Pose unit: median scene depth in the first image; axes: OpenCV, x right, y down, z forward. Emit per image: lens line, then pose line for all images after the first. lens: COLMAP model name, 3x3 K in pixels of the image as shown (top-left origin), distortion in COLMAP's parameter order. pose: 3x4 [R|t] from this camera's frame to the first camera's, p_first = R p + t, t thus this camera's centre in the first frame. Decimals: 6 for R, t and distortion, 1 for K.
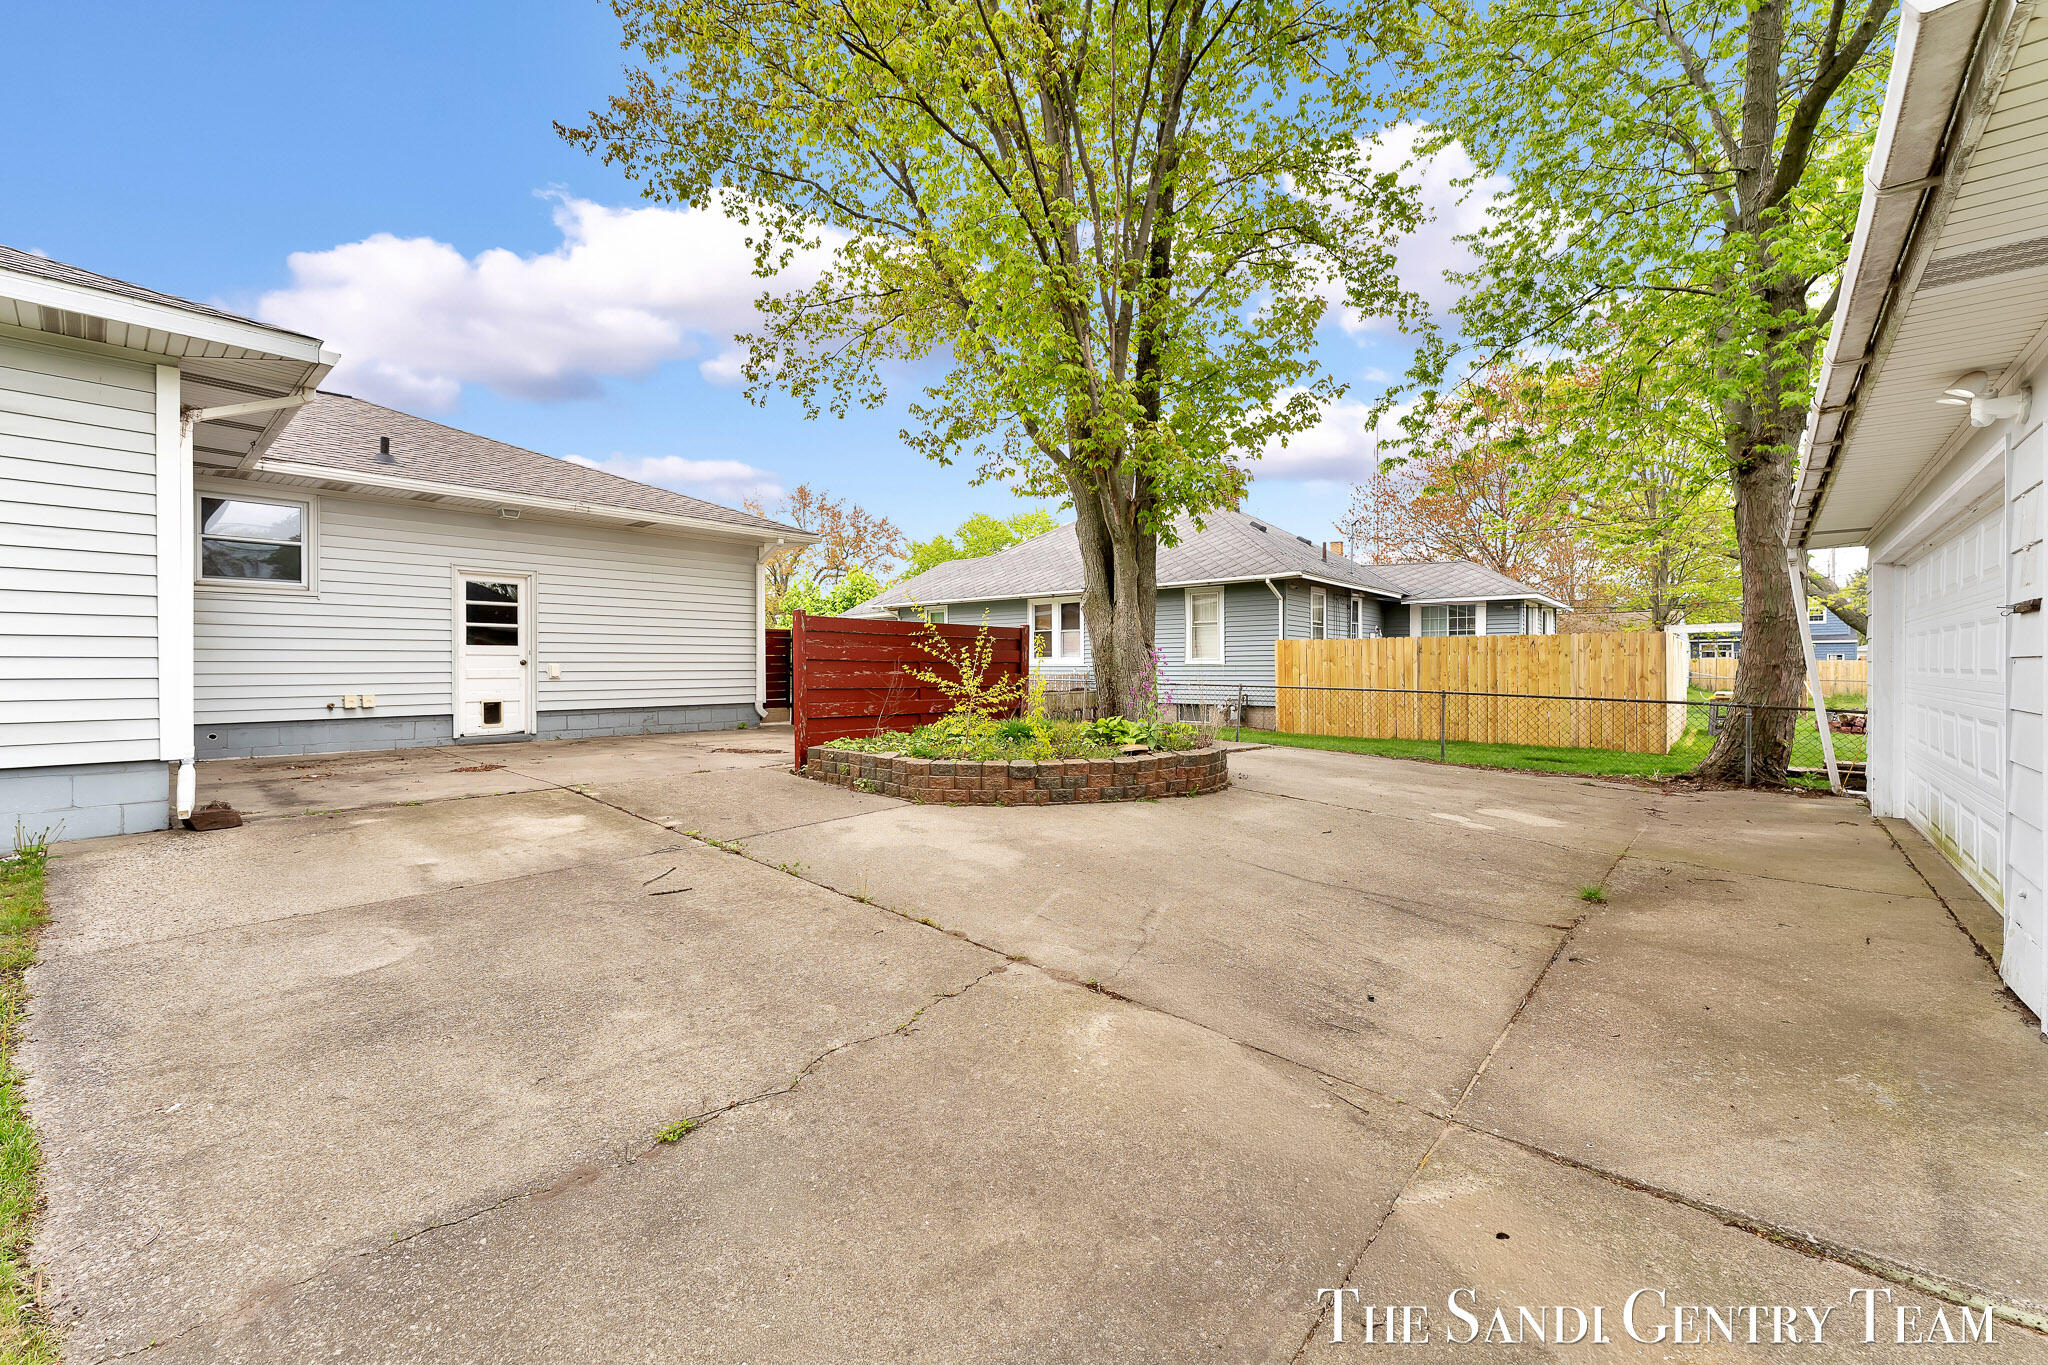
lens RADIAL K [[824.4, 0, 1025.3], [0, 824.4, 666.8], [0, 0, 1]] dist [-0.000591, -0.000251]
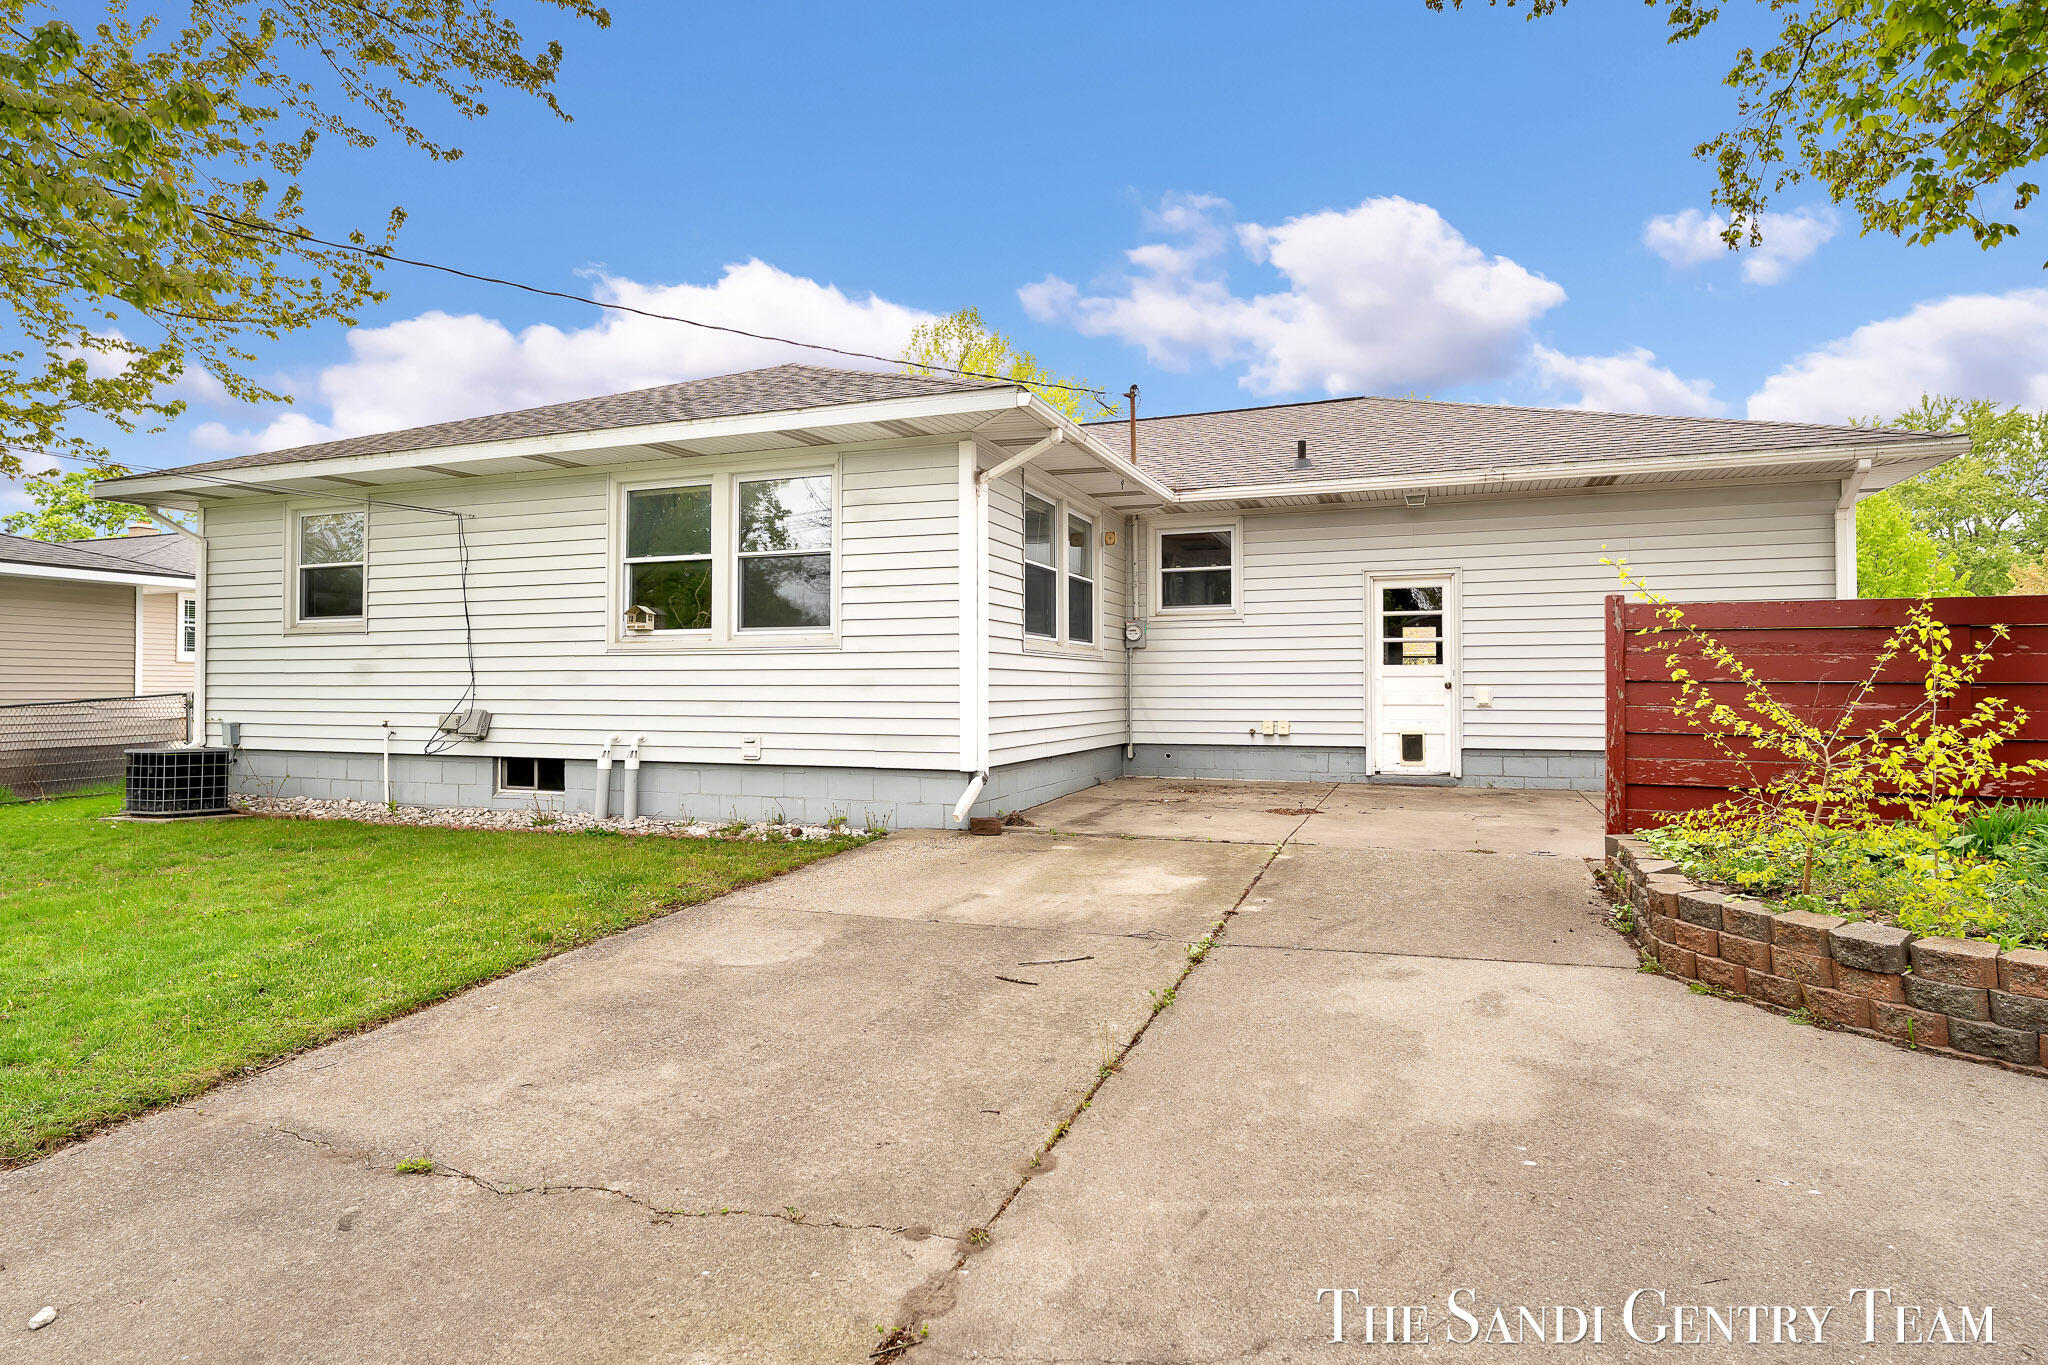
lens RADIAL K [[1095.7, 0, 1022.2], [0, 1095.7, 672.0], [0, 0, 1]] dist [-0.000062, -0.000026]
pose [[0.346674, -0.013294, -0.937891, 0.341522], [0.000790, 0.999903, -0.013881, -0.005727], [0.937985, 0.004071, 0.346651, 0.385083]]
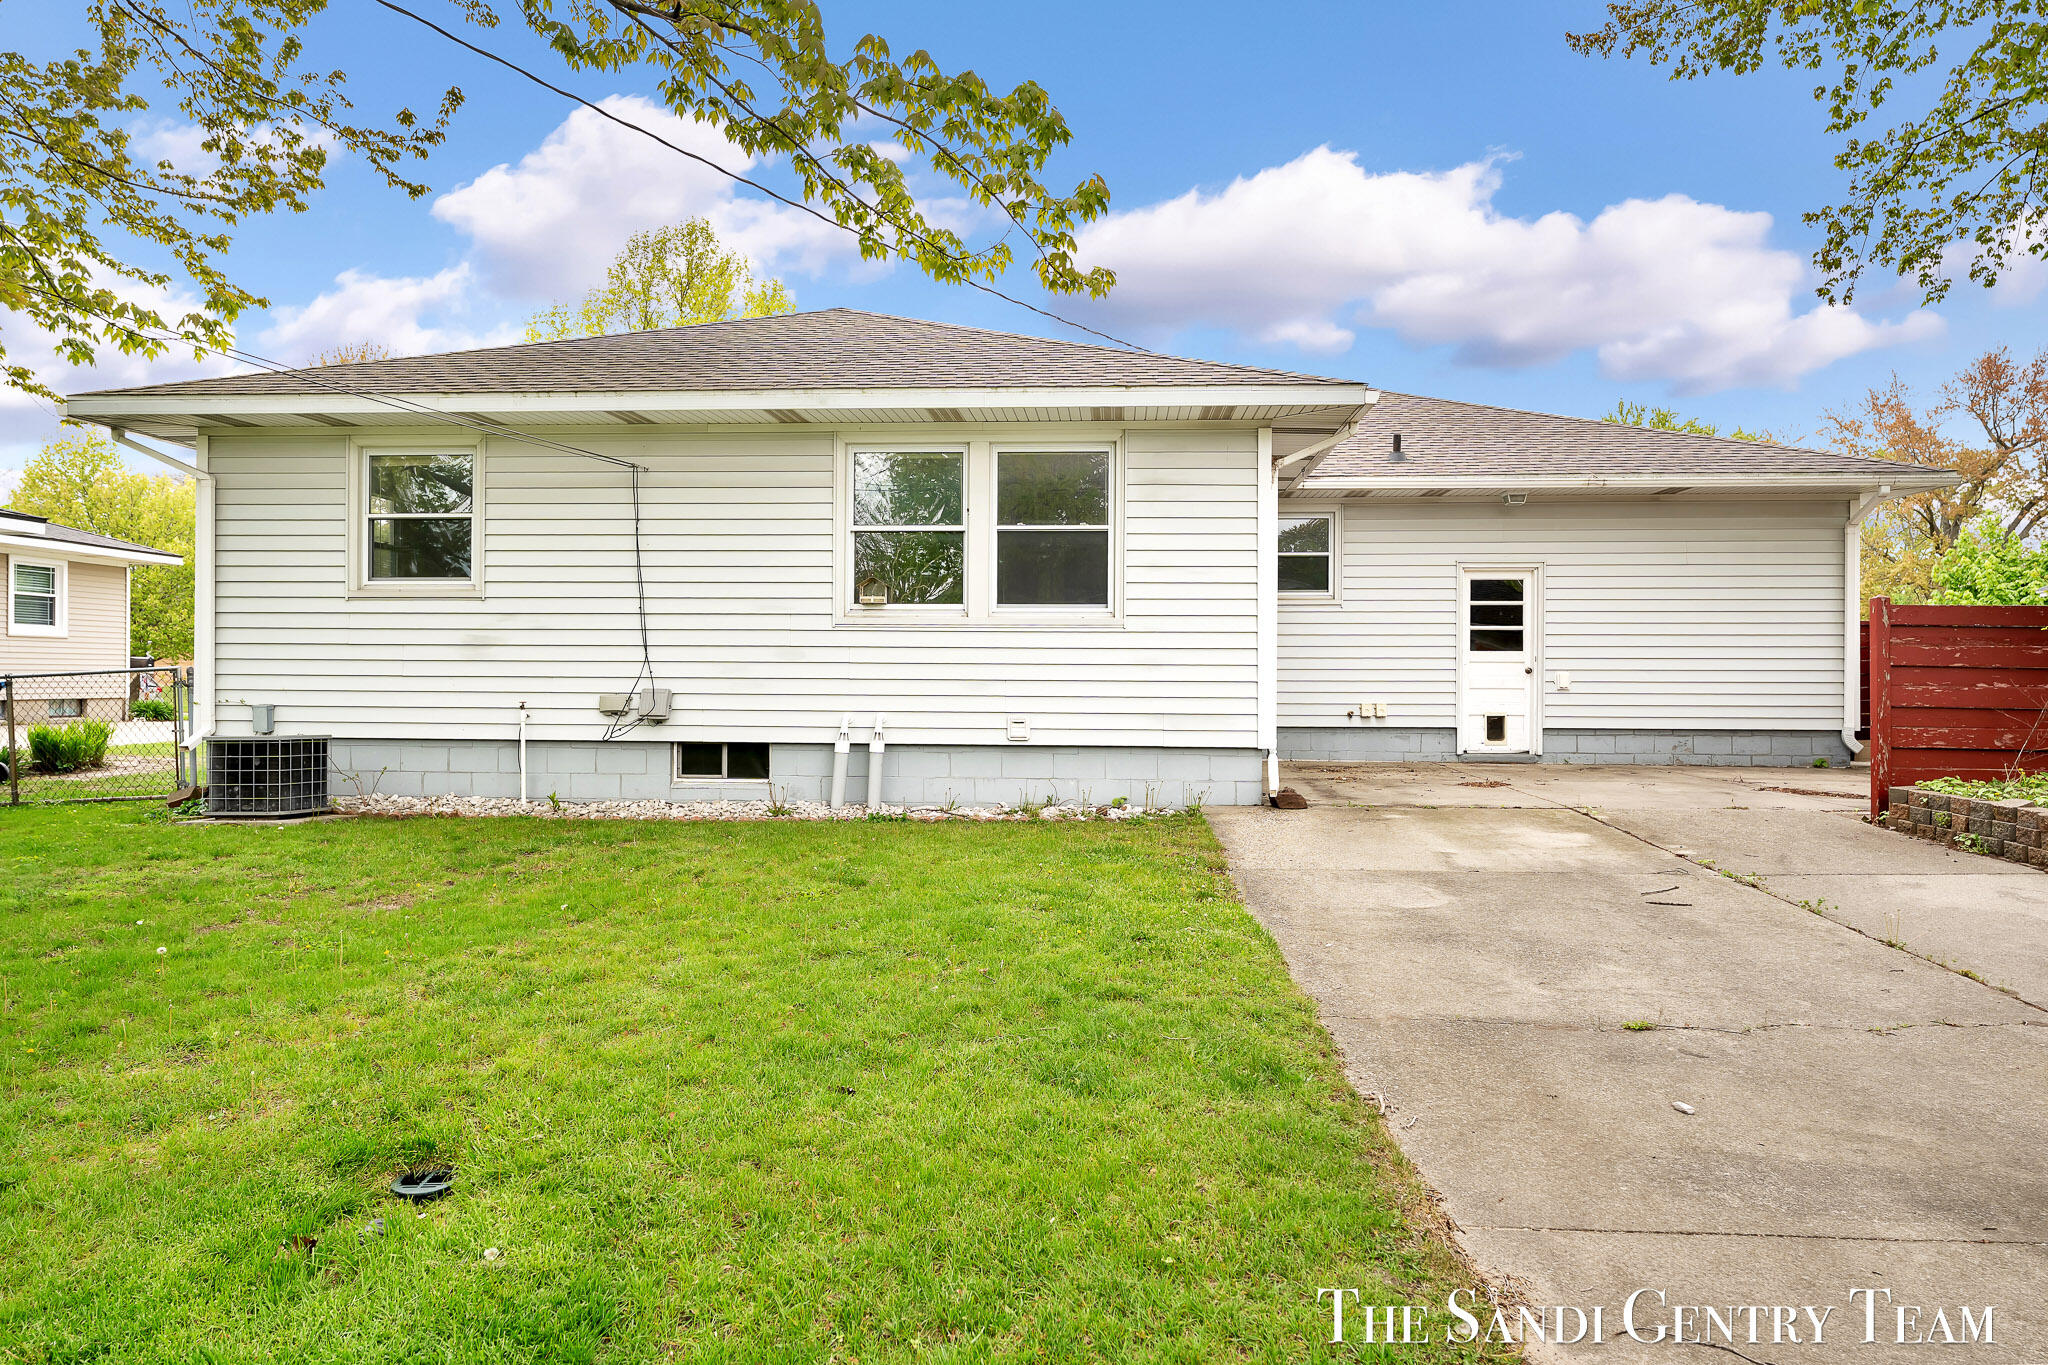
lens RADIAL K [[1268.8, 0, 1024.0], [0, 1268.8, 682.5], [0, 0, 1]] dist [0.002500, -0.000760]
pose [[0.602686, 0.007852, -0.797940, 0.184321], [-0.006092, 0.999968, 0.005239, 0.005043], [0.797955, 0.001703, 0.602714, -0.308702]]
